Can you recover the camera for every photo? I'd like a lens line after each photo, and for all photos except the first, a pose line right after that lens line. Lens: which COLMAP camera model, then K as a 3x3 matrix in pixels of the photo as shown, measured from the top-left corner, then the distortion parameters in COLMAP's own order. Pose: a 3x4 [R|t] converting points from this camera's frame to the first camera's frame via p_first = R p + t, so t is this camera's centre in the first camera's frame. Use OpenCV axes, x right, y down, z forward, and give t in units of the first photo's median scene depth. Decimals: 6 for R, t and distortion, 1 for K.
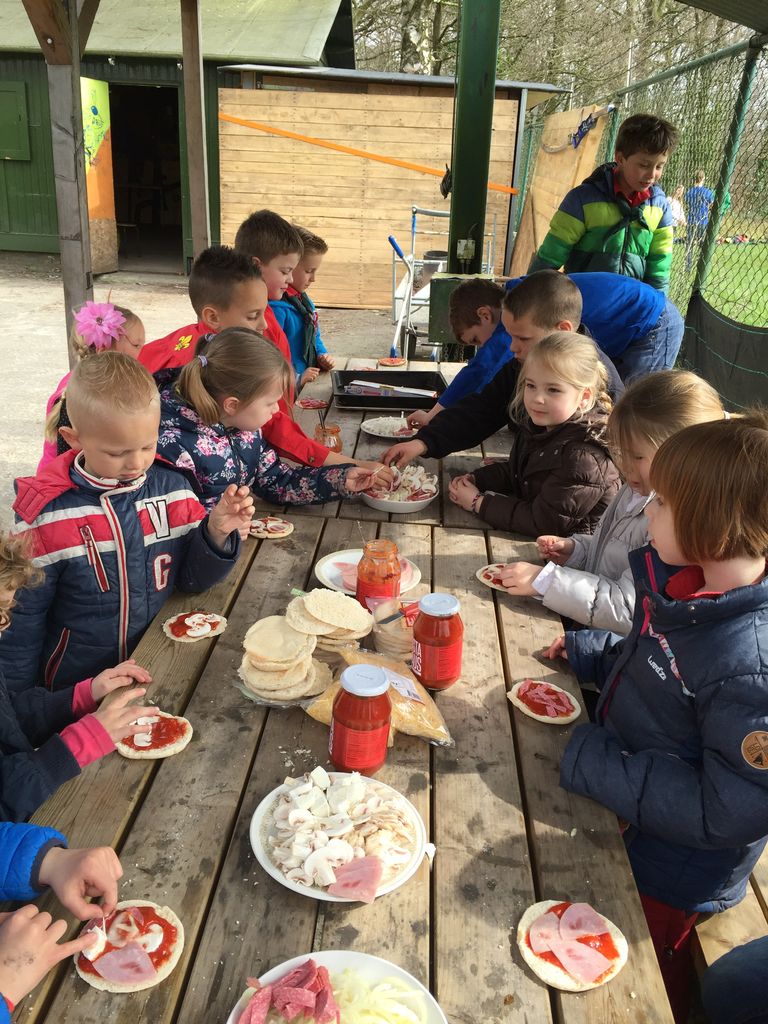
lens RADIAL K [[911.0, 0, 380.8], [0, 911.0, 537.7], [0, 0, 1]] dist [0.103841, -0.184092]
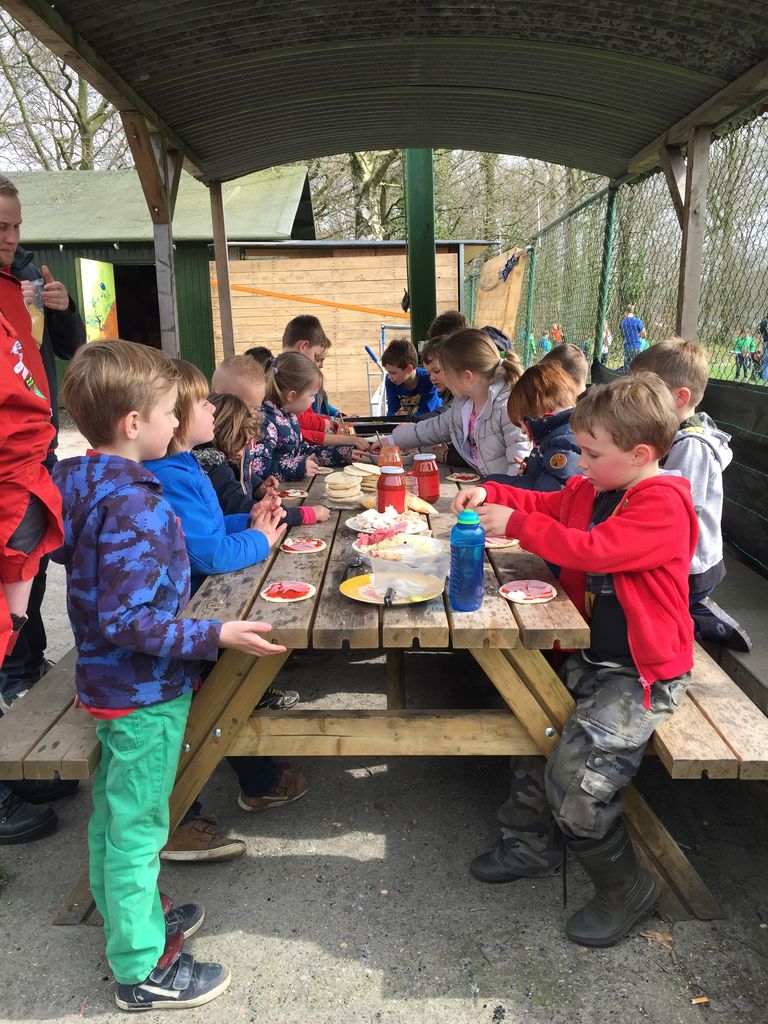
lens RADIAL K [[907.5, 0, 383.8], [0, 907.5, 511.7], [0, 0, 1]] dist [0.091430, -0.158507]
pose [[0.996362, -0.079129, 0.031630, -0.021353], [0.083627, 0.979286, -0.184405, 0.124847], [-0.016383, 0.186379, 0.982341, -0.197544]]
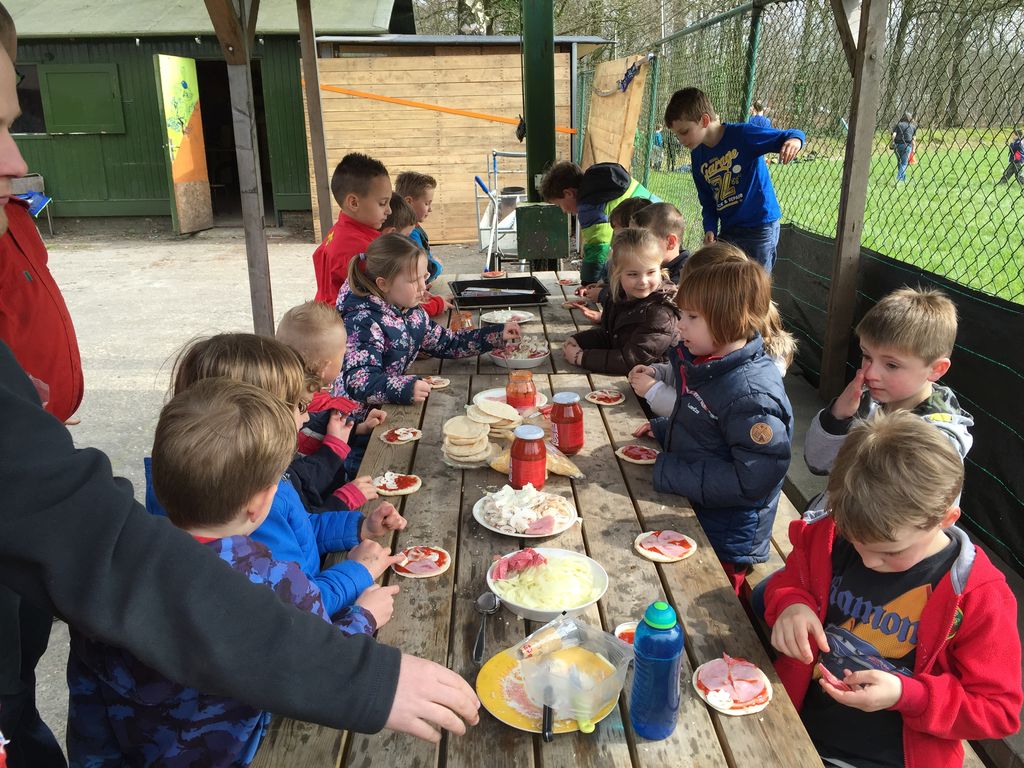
lens RADIAL K [[911.0, 0, 516.3], [0, 911.0, 385.6], [0, 0, 1]] dist [0.103841, -0.184092]
pose [[0.994780, -0.084222, 0.057621, -0.025415], [0.089266, 0.991802, -0.091440, 0.044287], [-0.049448, 0.096106, 0.994142, -0.126346]]
